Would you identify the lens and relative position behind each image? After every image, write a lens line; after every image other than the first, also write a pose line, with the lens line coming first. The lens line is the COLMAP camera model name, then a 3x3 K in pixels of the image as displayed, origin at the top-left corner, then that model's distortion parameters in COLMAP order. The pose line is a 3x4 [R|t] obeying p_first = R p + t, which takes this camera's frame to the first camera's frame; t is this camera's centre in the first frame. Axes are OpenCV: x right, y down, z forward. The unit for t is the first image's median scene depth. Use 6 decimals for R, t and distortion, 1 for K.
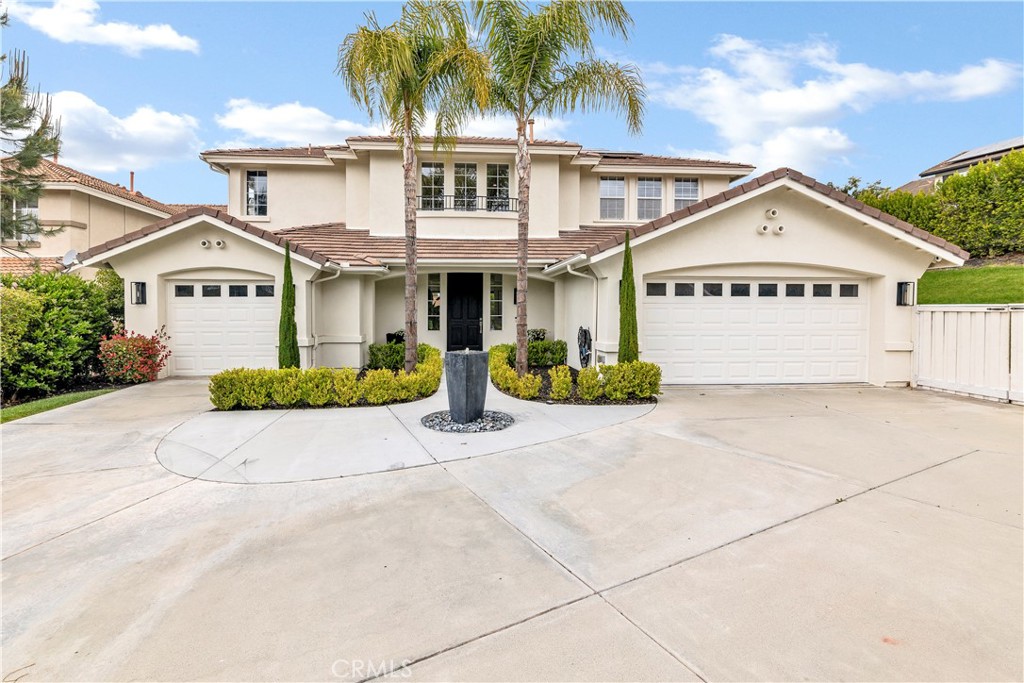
lens RADIAL K [[471.6, 0, 501.1], [0, 471.6, 321.4], [0, 0, 1]] dist [0.000056, 0.000308]
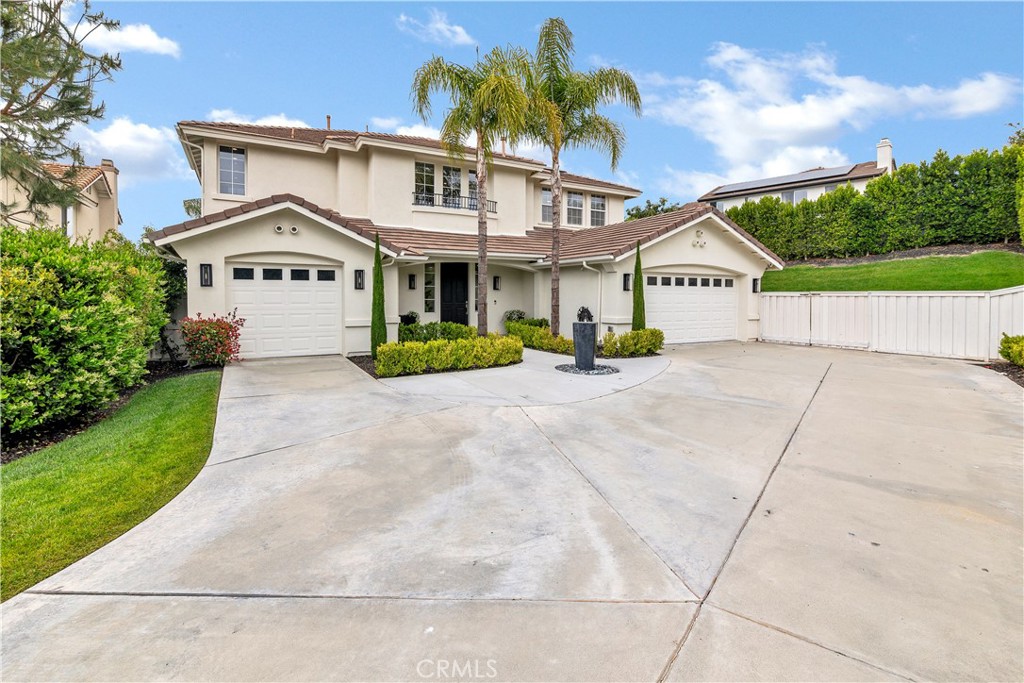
lens RADIAL K [[471.6, 0, 501.1], [0, 471.6, 321.4], [0, 0, 1]] dist [0.000056, 0.000308]
pose [[0.912540, -0.019070, 0.408542, -0.581753], [0.007261, 0.999510, 0.030436, 0.010017], [-0.408922, -0.024808, 0.912232, -0.142130]]
